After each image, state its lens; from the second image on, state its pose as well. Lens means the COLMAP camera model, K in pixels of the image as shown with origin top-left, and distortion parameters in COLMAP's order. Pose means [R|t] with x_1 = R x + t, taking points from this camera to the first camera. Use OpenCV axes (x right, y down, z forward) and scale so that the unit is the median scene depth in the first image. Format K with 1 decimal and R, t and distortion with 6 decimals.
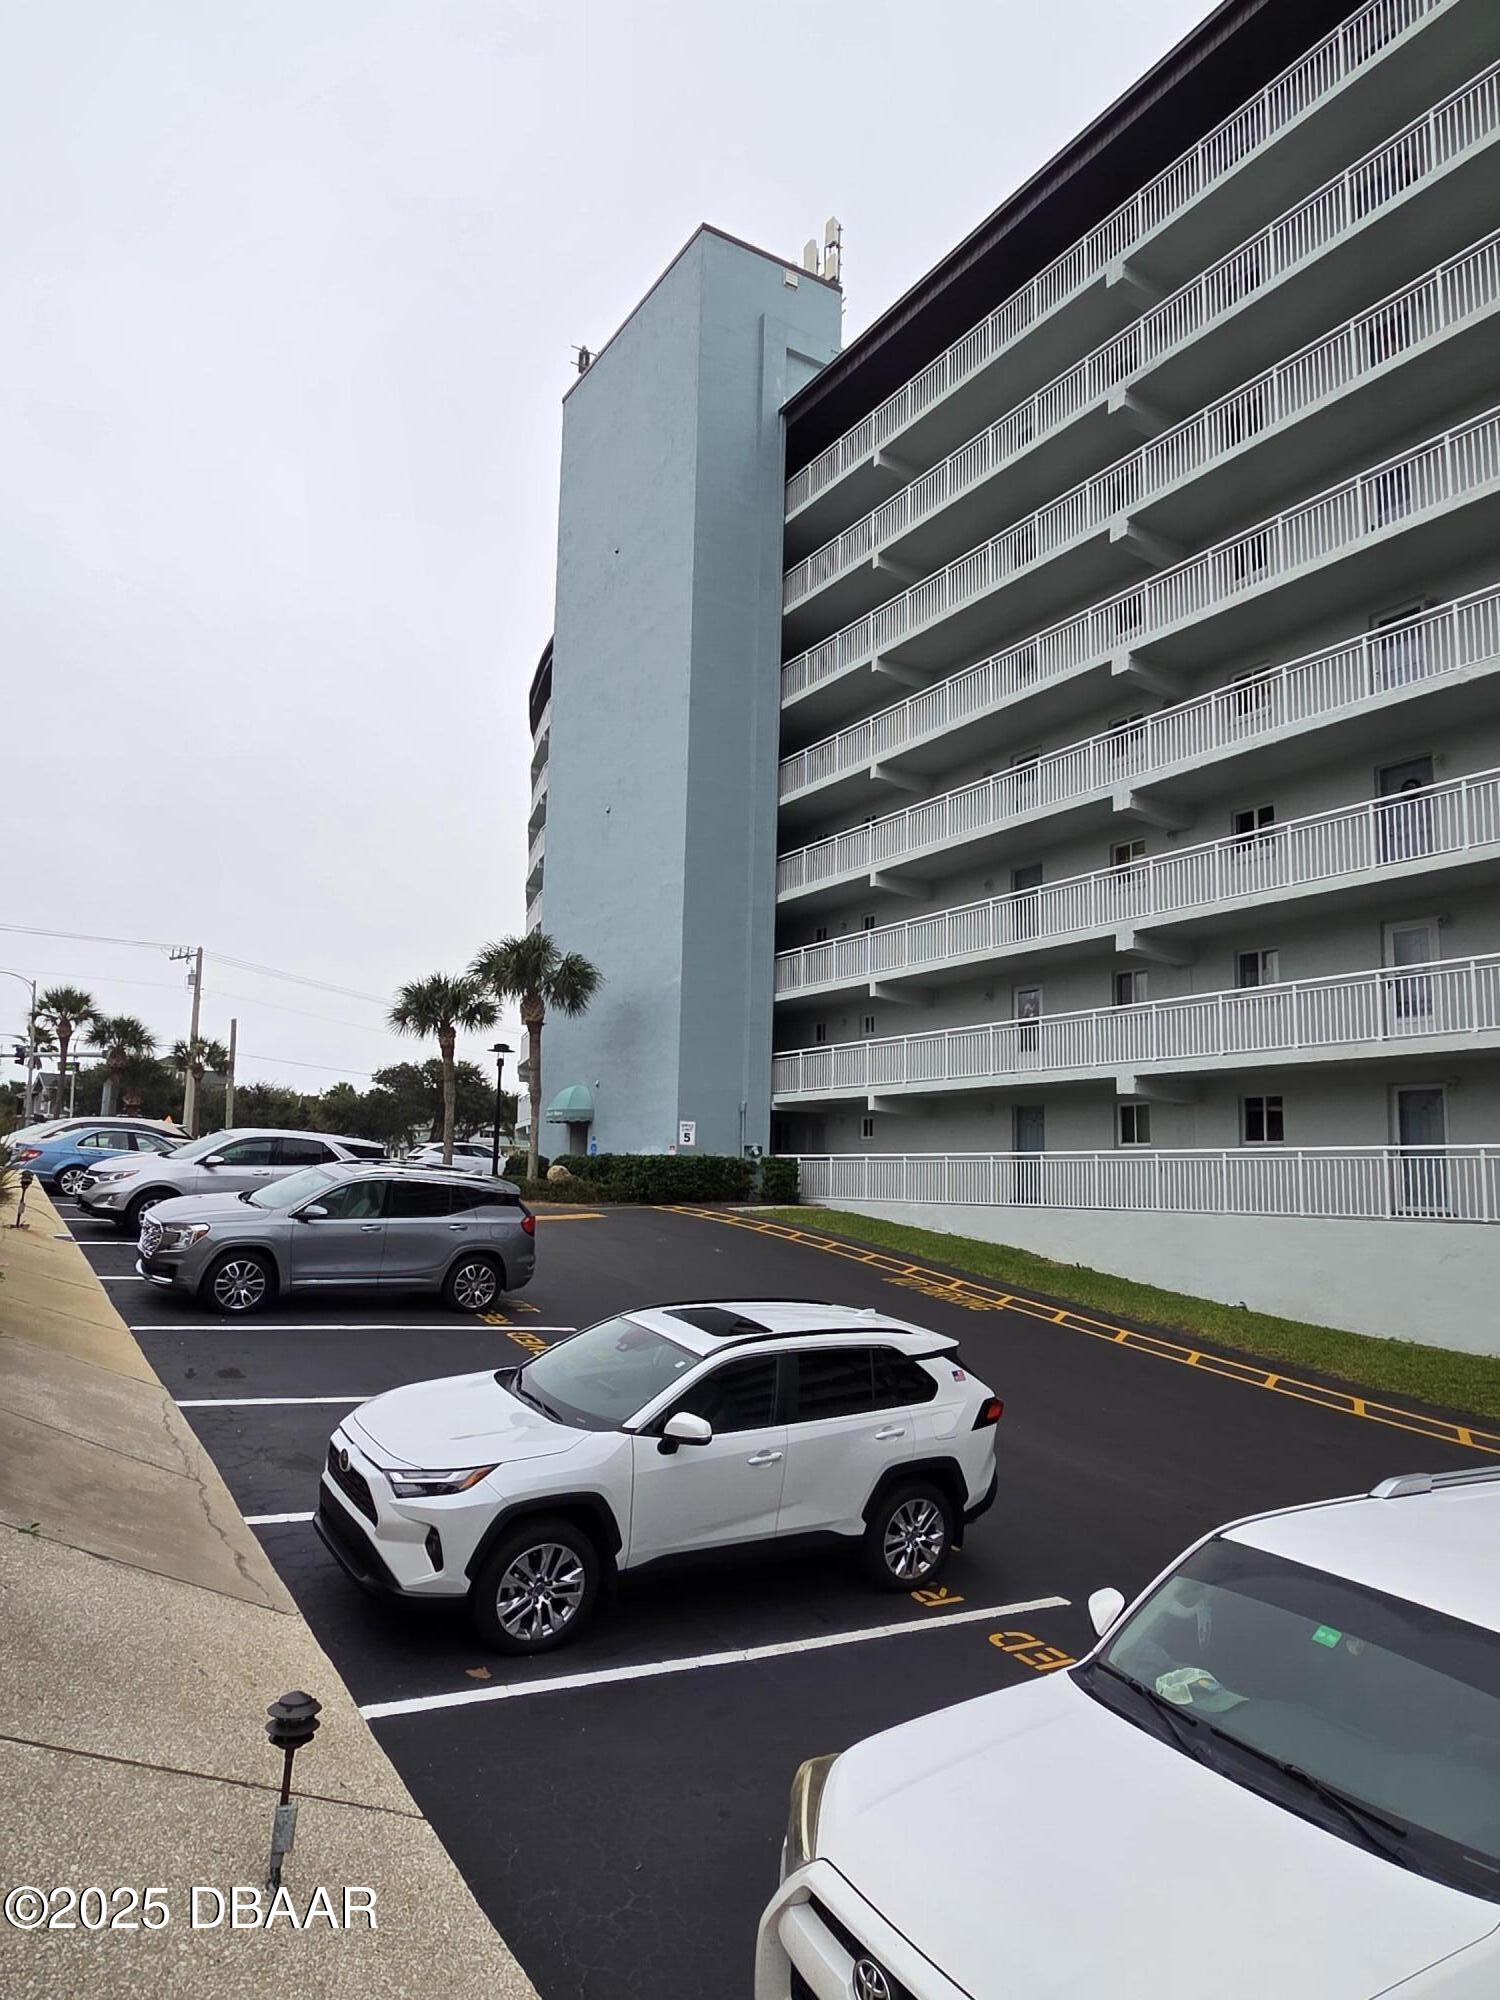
lens RADIAL K [[1252.9, 0, 750.0], [0, 1252.9, 1000.0], [0, 0, 1]] dist [-0.000139, -0.000032]
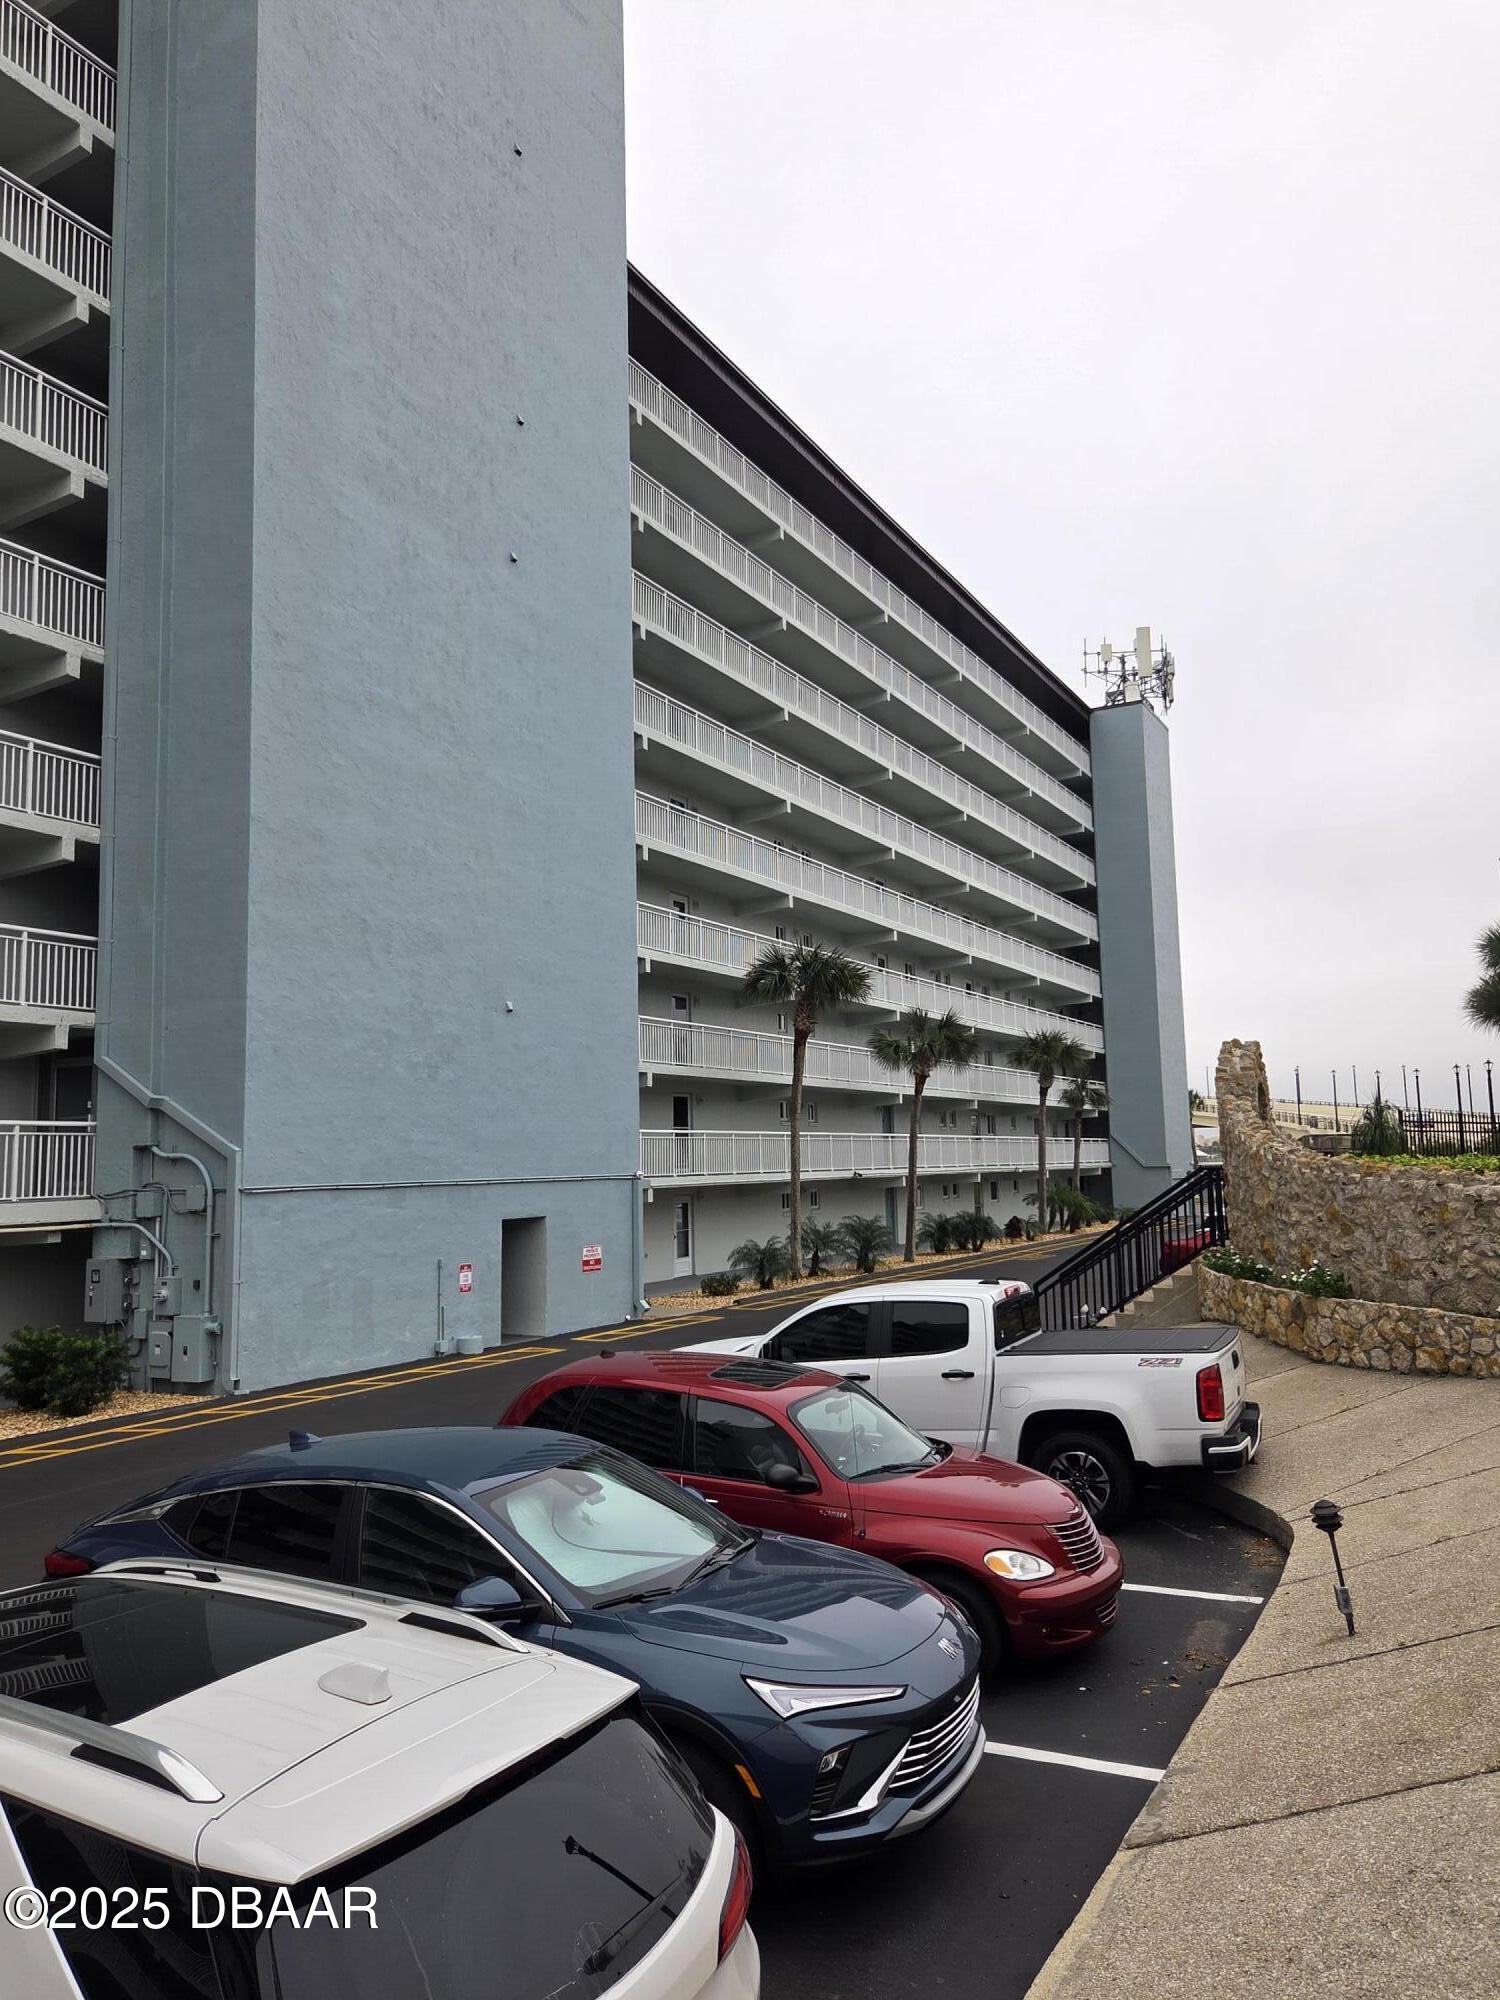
lens RADIAL K [[1431.8, 0, 750.0], [0, 1431.8, 1000.0], [0, 0, 1]] dist [-0.001142, -0.000480]
pose [[-0.485462, 0.088293, 0.869788, -0.666040], [-0.111046, 0.980602, -0.161521, 0.139673], [-0.867177, -0.174998, -0.466240, 1.041299]]
